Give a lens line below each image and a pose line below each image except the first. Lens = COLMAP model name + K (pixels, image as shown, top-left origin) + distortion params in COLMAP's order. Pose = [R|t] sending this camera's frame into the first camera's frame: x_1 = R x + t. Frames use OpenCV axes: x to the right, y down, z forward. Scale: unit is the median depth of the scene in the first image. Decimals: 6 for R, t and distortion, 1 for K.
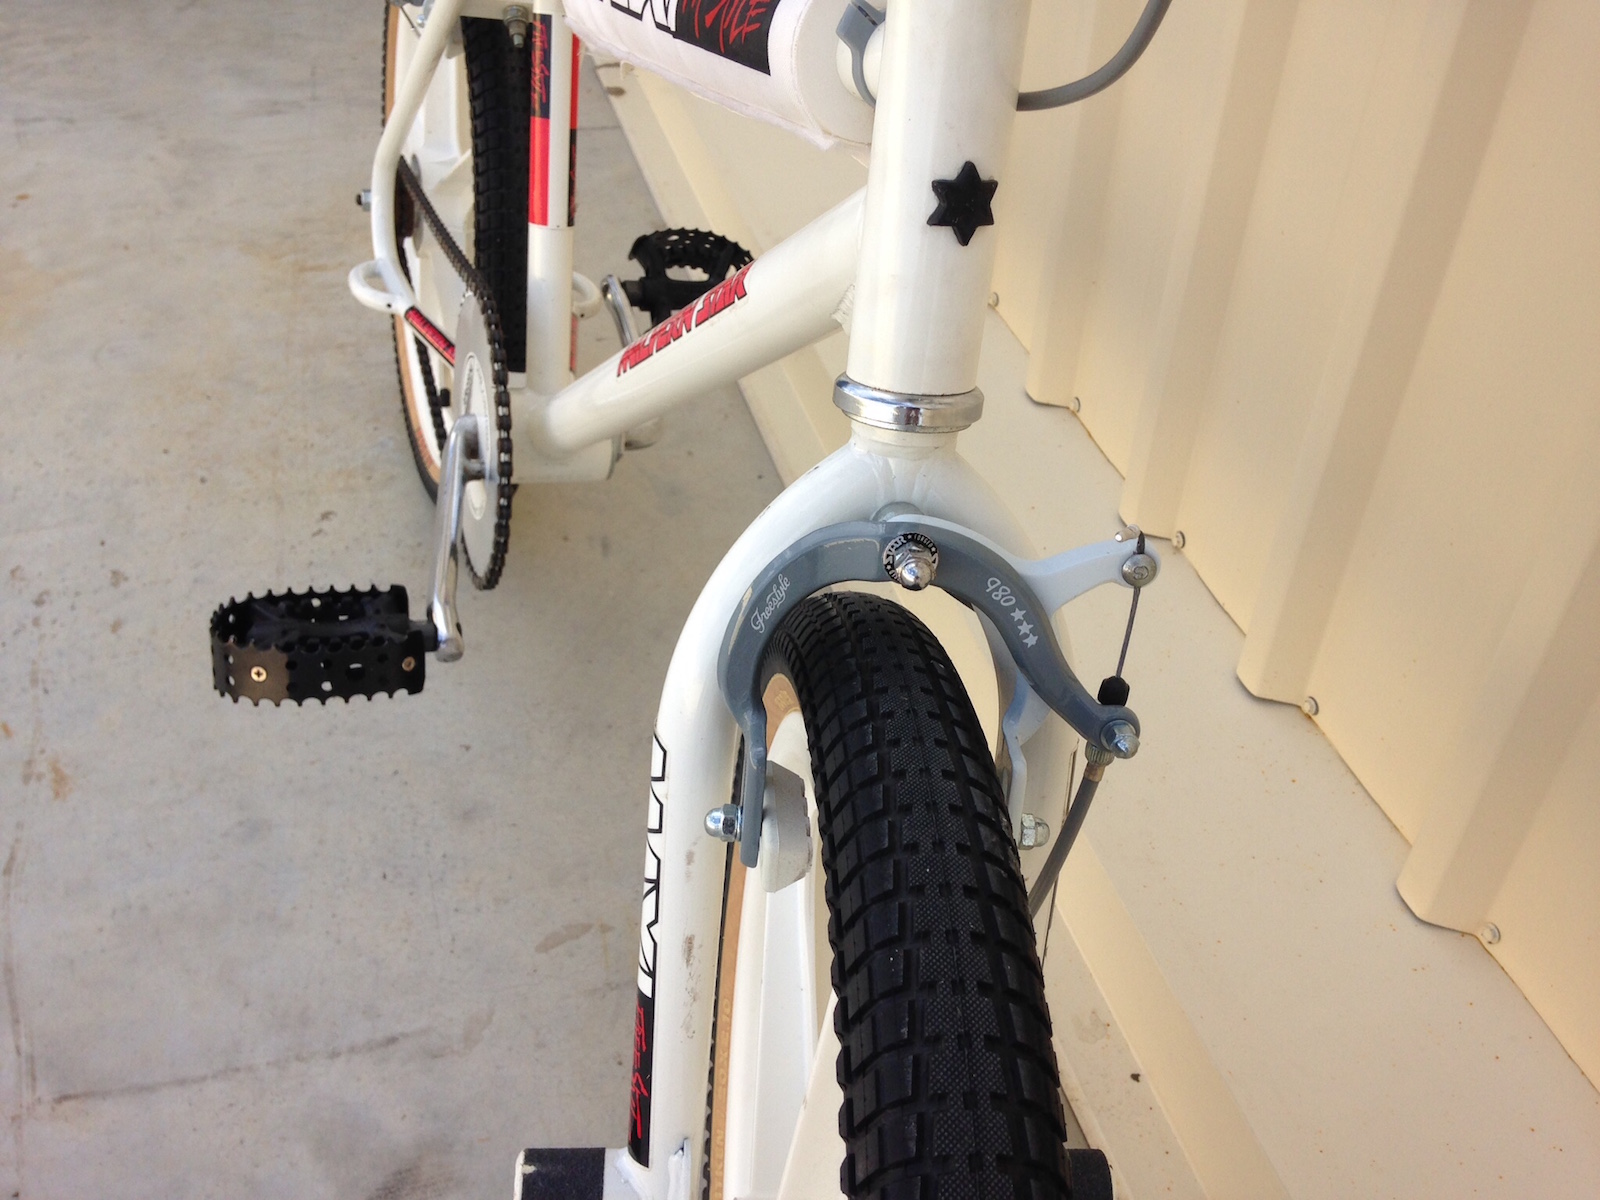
lens RADIAL K [[1465.3, 0, 809.1], [0, 1465.3, 604.0], [0, 0, 1]] dist [0.151829, -0.241049]
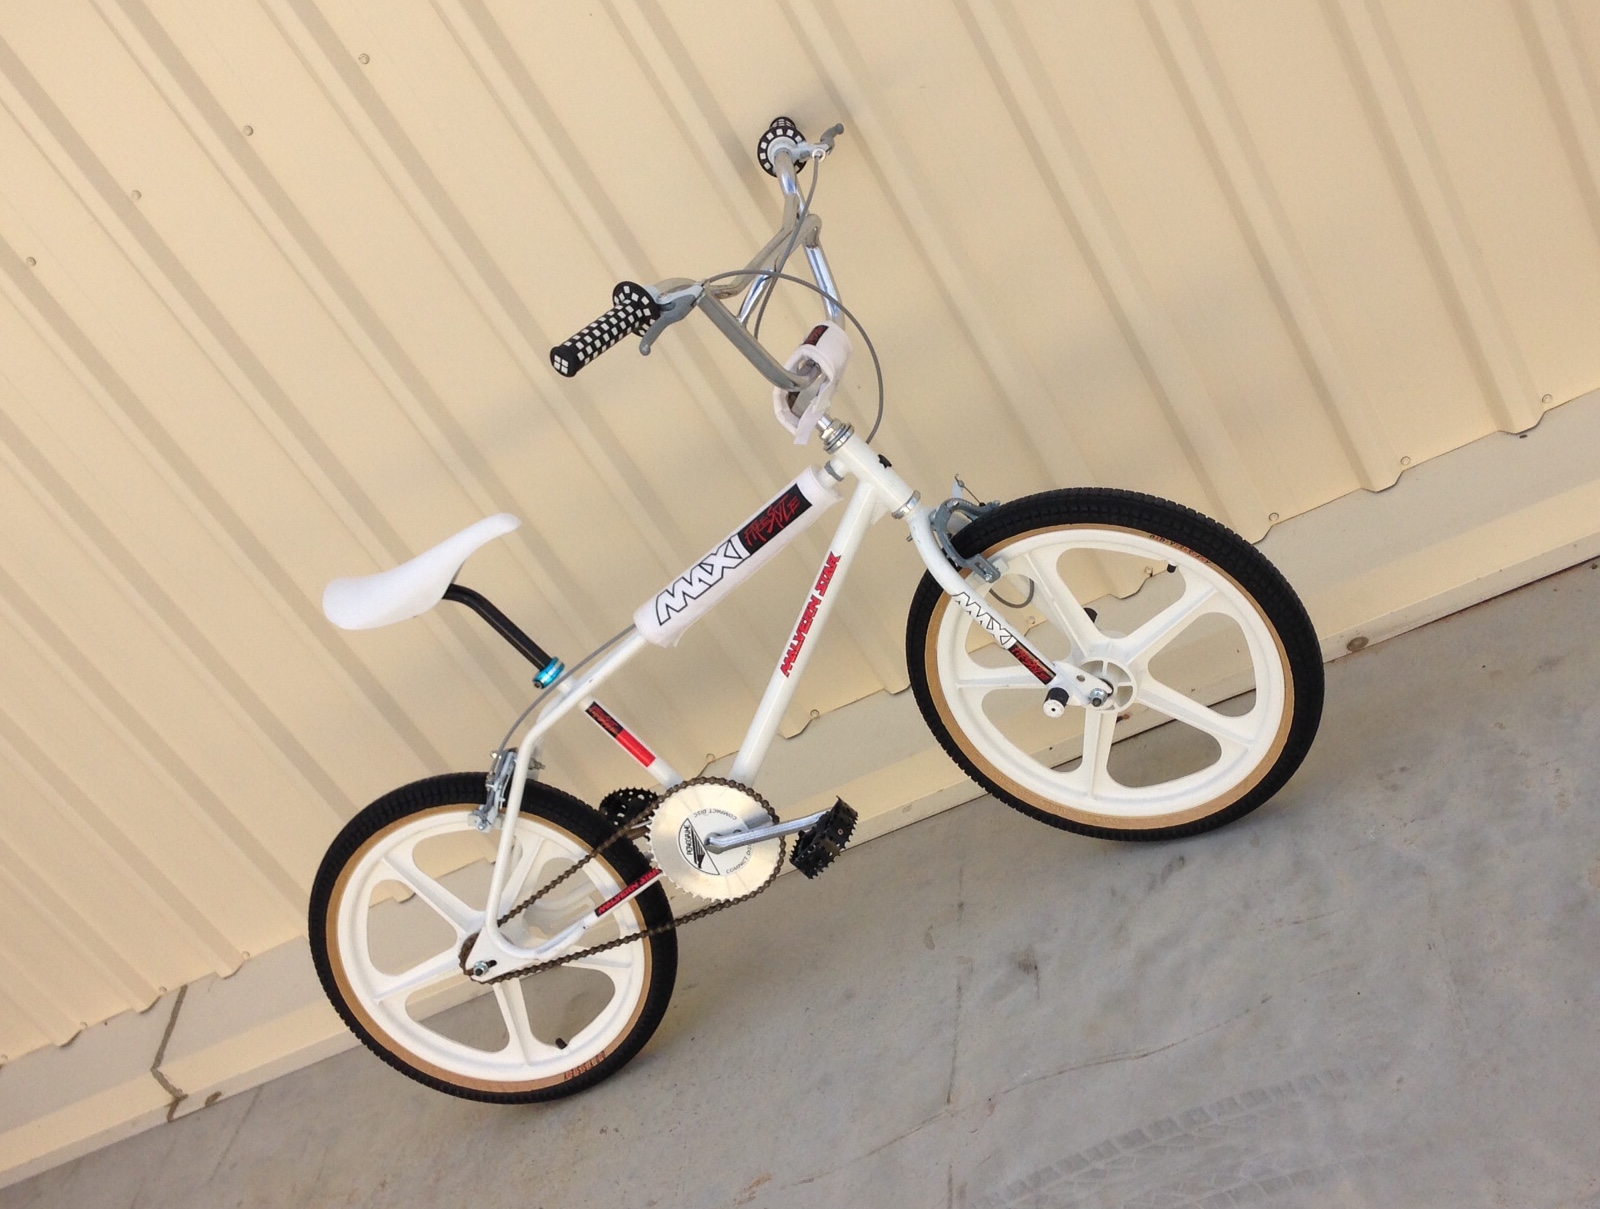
lens RADIAL K [[1857.6, 0, 829.0], [0, 1857.6, 606.2], [0, 0, 1]] dist [0.142562, -0.013795]
pose [[0.301302, -0.637492, 0.709099, -1.793177], [0.908100, 0.418645, -0.009491, -0.076862], [-0.290811, 0.646793, 0.705045, -1.130104]]
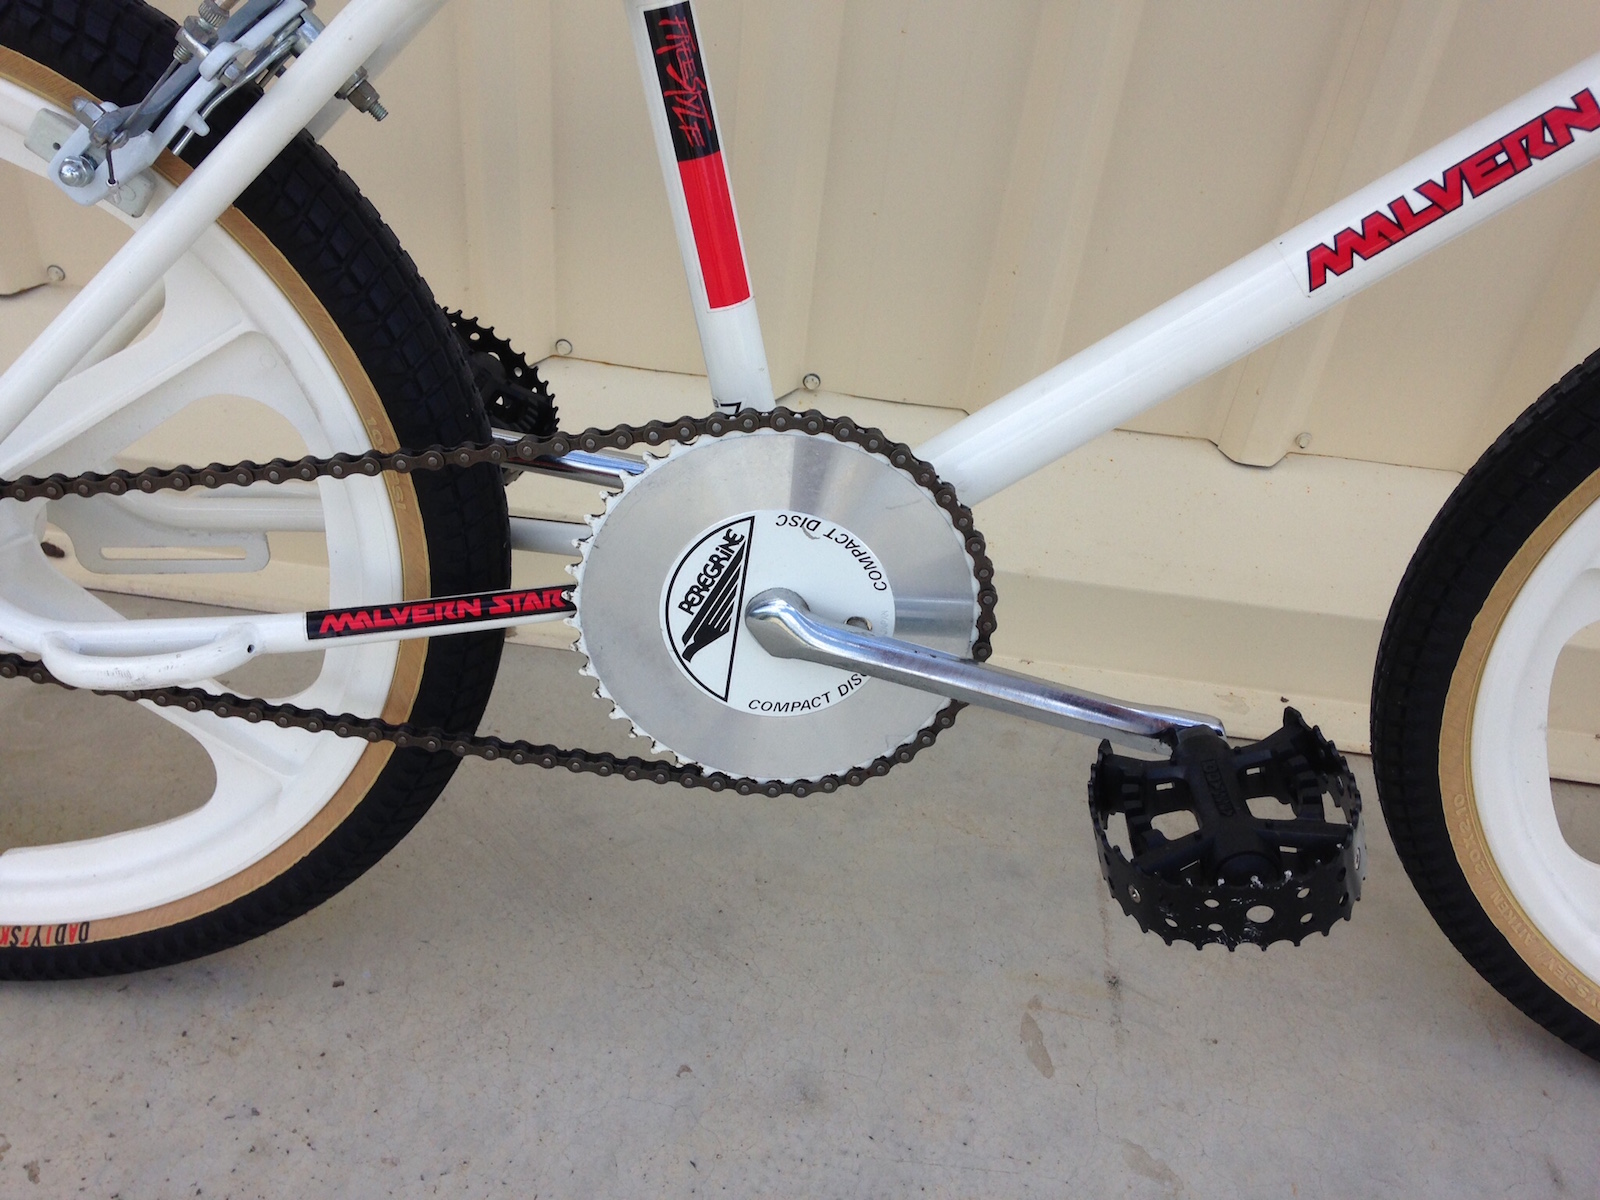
lens RADIAL K [[1469.1, 0, 800.0], [0, 1469.1, 600.0], [0, 0, 1]] dist [0.146800, -0.207208]
pose [[0.350602, -0.573595, 0.740315, -0.703588], [0.530422, 0.773103, 0.347800, -0.340953], [-0.771836, 0.270740, 0.575299, 0.555531]]
